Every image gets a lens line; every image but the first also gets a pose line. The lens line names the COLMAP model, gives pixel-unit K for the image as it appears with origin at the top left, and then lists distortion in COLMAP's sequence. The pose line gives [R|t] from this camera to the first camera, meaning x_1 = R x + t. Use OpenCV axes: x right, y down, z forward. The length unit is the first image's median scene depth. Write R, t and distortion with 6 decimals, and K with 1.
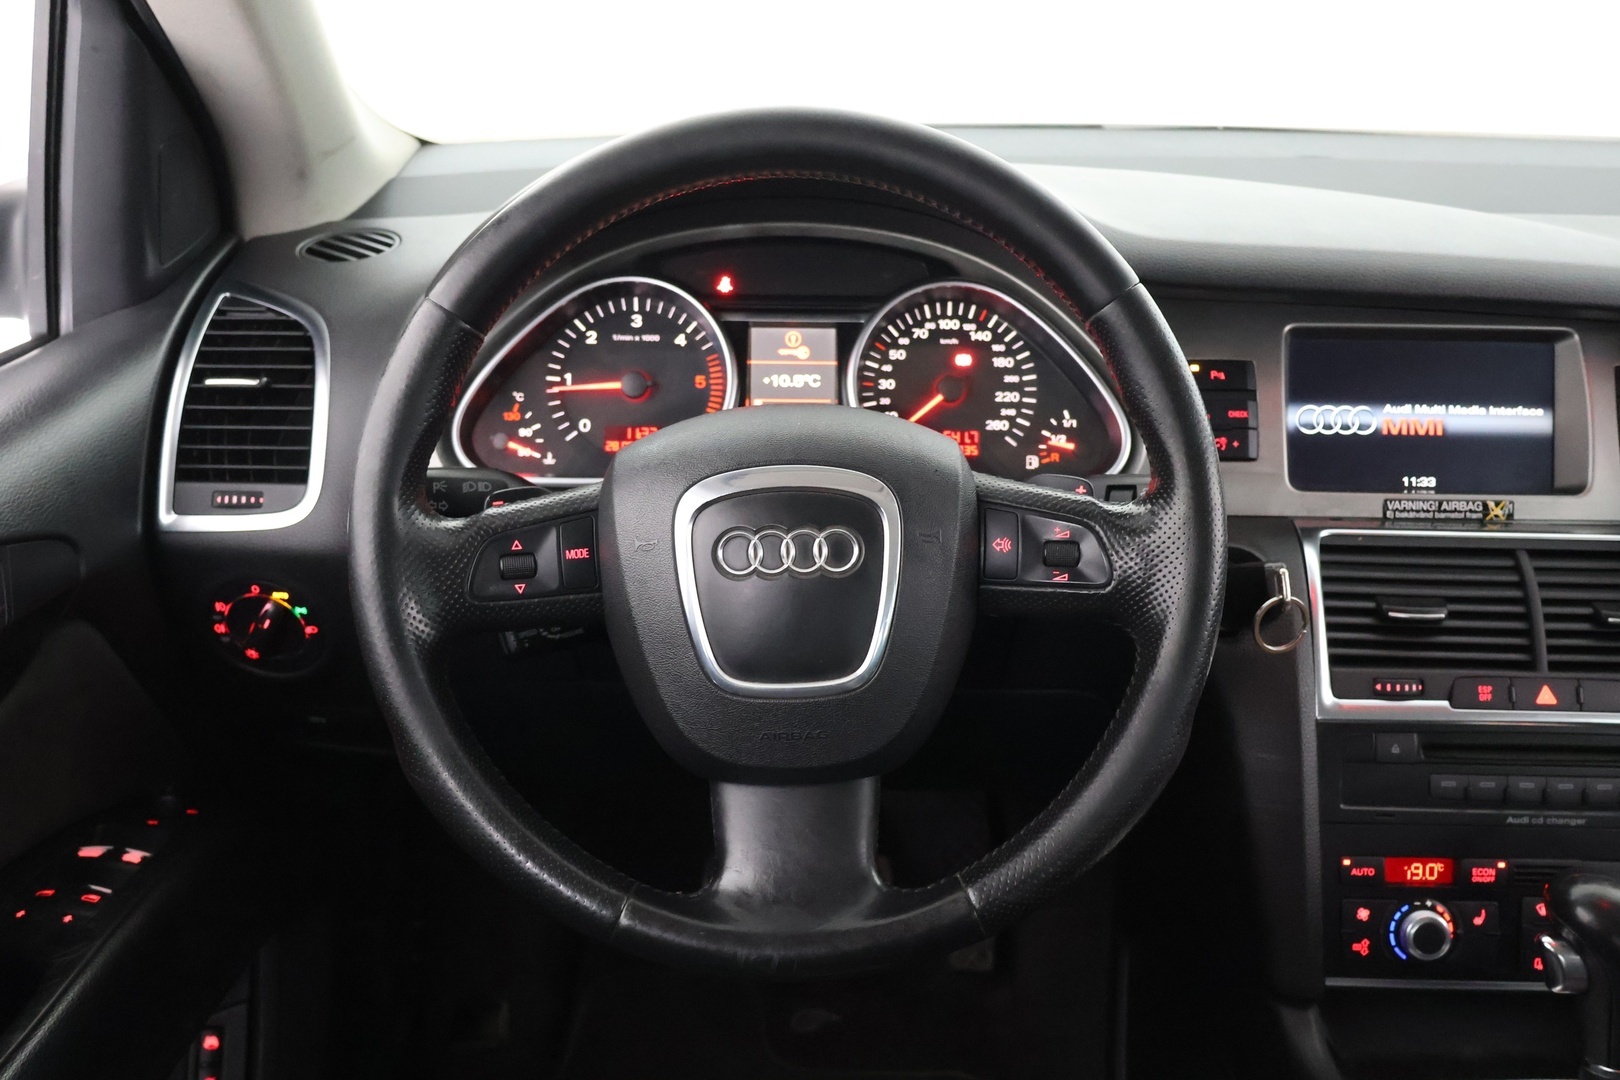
lens RADIAL K [[1572.2, 0, 800.3], [0, 1572.2, 525.9], [0, 0, 1]] dist [0.019040, 0.000000]
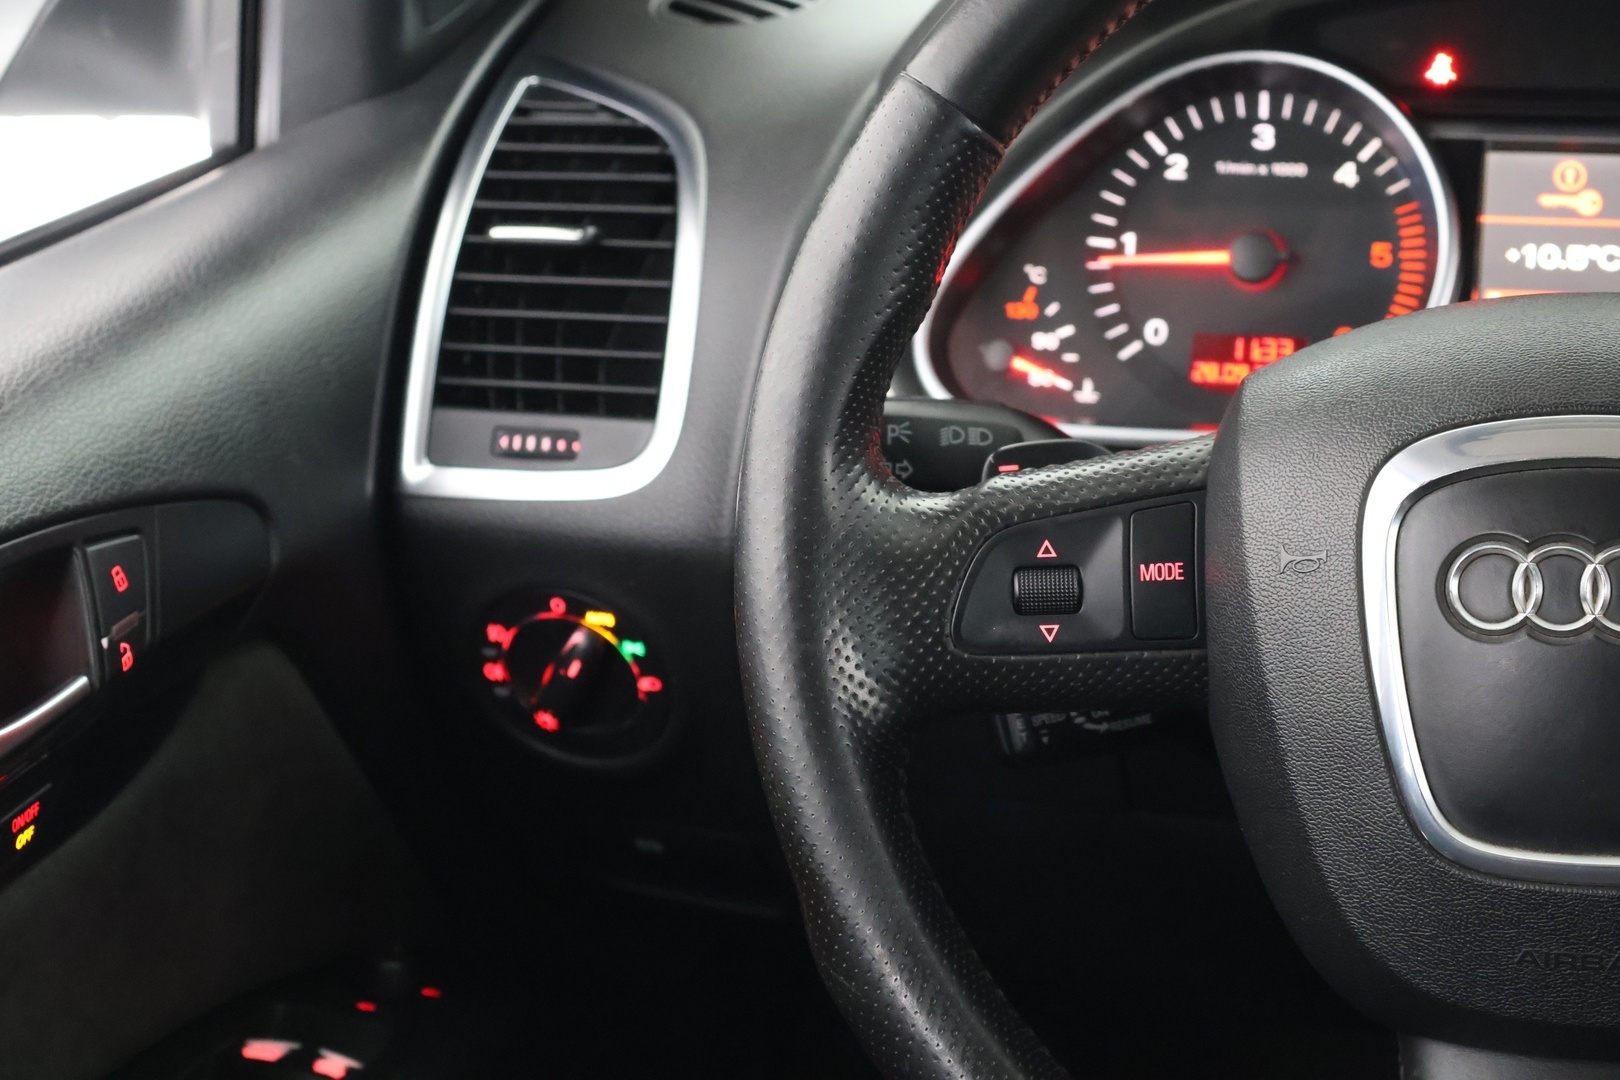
lens RADIAL K [[2728.6, 0, 811.9], [0, 2728.6, 497.1], [0, 0, 1]] dist [0.010108, 0.000000]
pose [[0.972771, 0.044707, -0.227416, -0.039349], [-0.047108, 0.998877, -0.005138, 0.002441], [0.226931, 0.015711, 0.973784, 0.077868]]
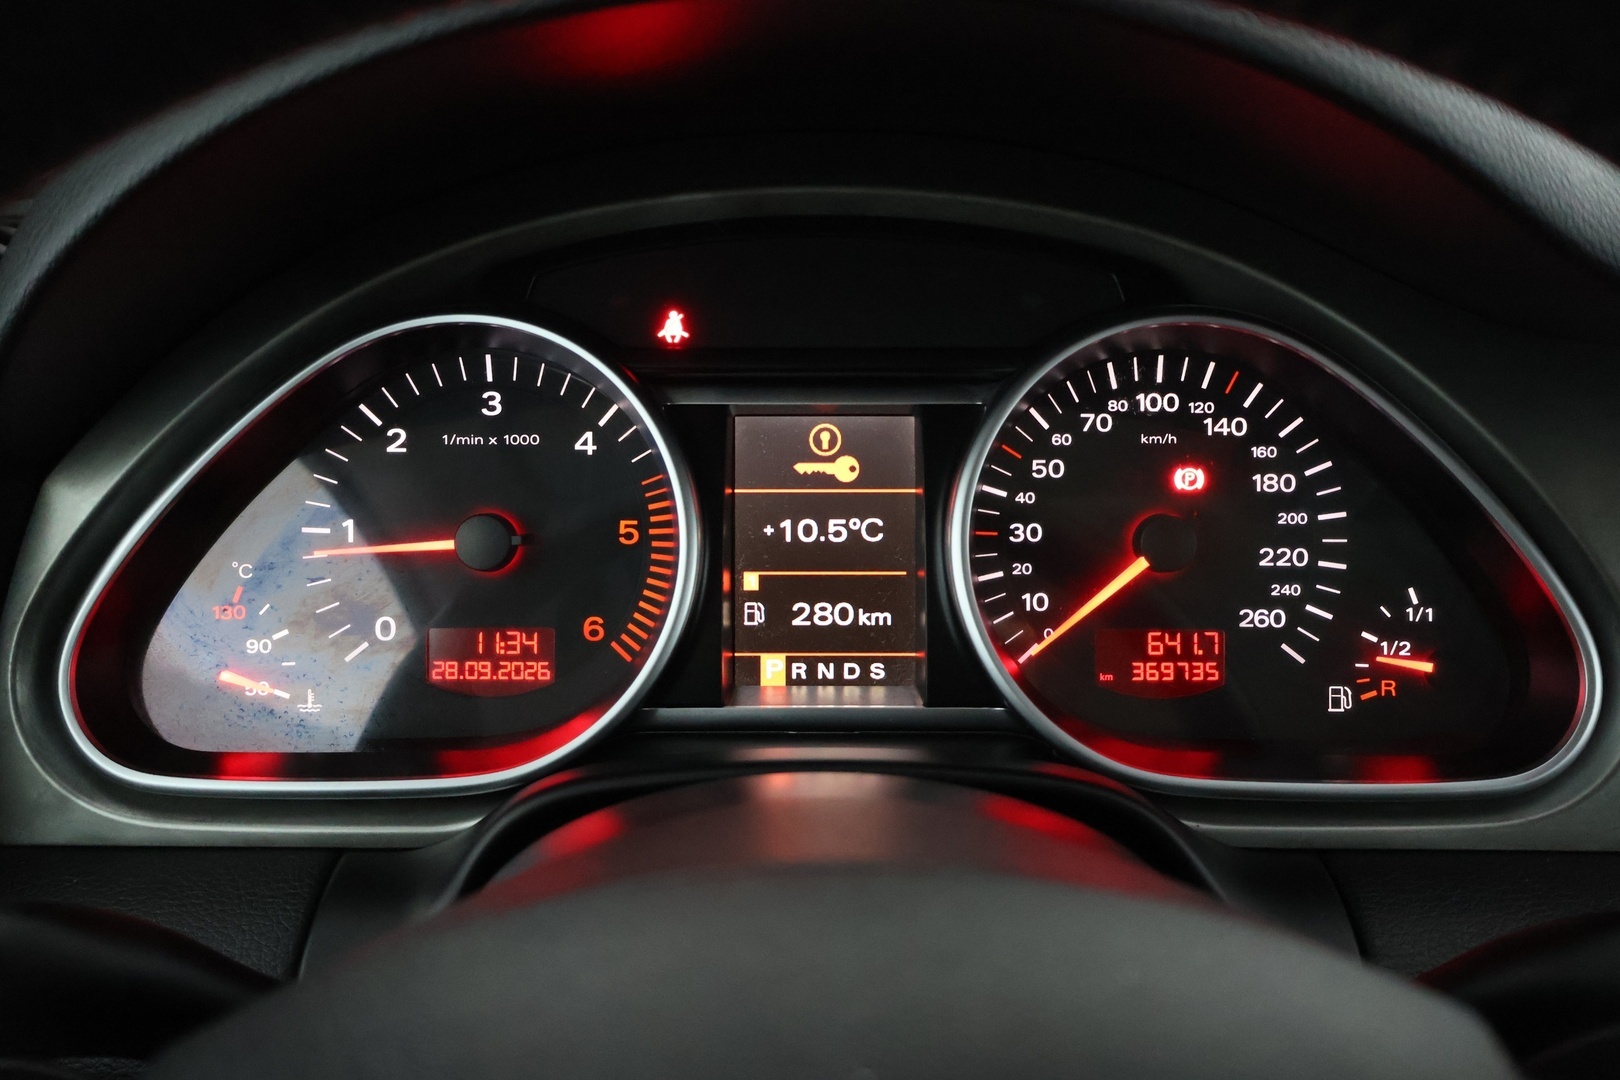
lens RADIAL K [[1394.1, 0, 820.6], [0, 1394.1, 540.6], [0, 0, 1]] dist [-0.017542, 0.022500]
pose [[0.999860, -0.010965, -0.012600, -0.001031], [0.011613, 0.998551, 0.052536, -0.115031], [0.012005, -0.052675, 0.998540, 0.609583]]
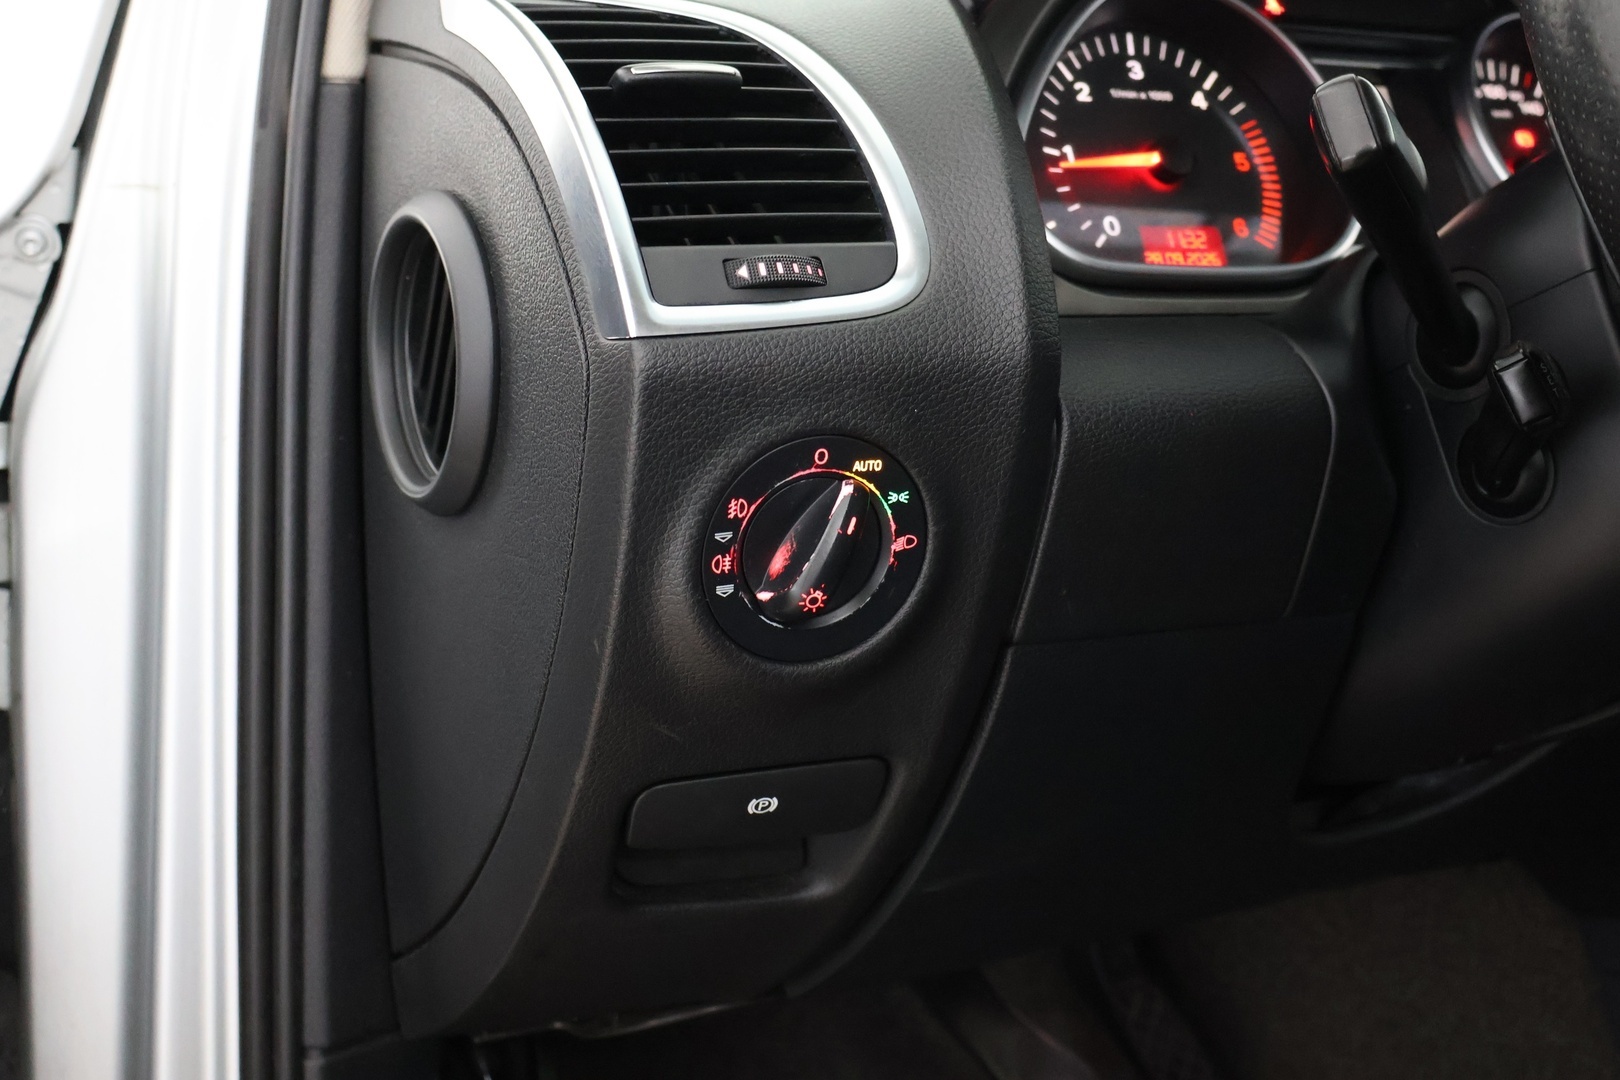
lens RADIAL K [[1842.3, 0, 810.1], [0, 1842.3, 539.4], [0, 0, 1]] dist [-0.011085, 0.000000]
pose [[0.880908, -0.083094, 0.465936, -0.591287], [0.188395, 0.964675, -0.184145, 0.161819], [-0.434176, 0.249995, 0.865444, 0.500178]]
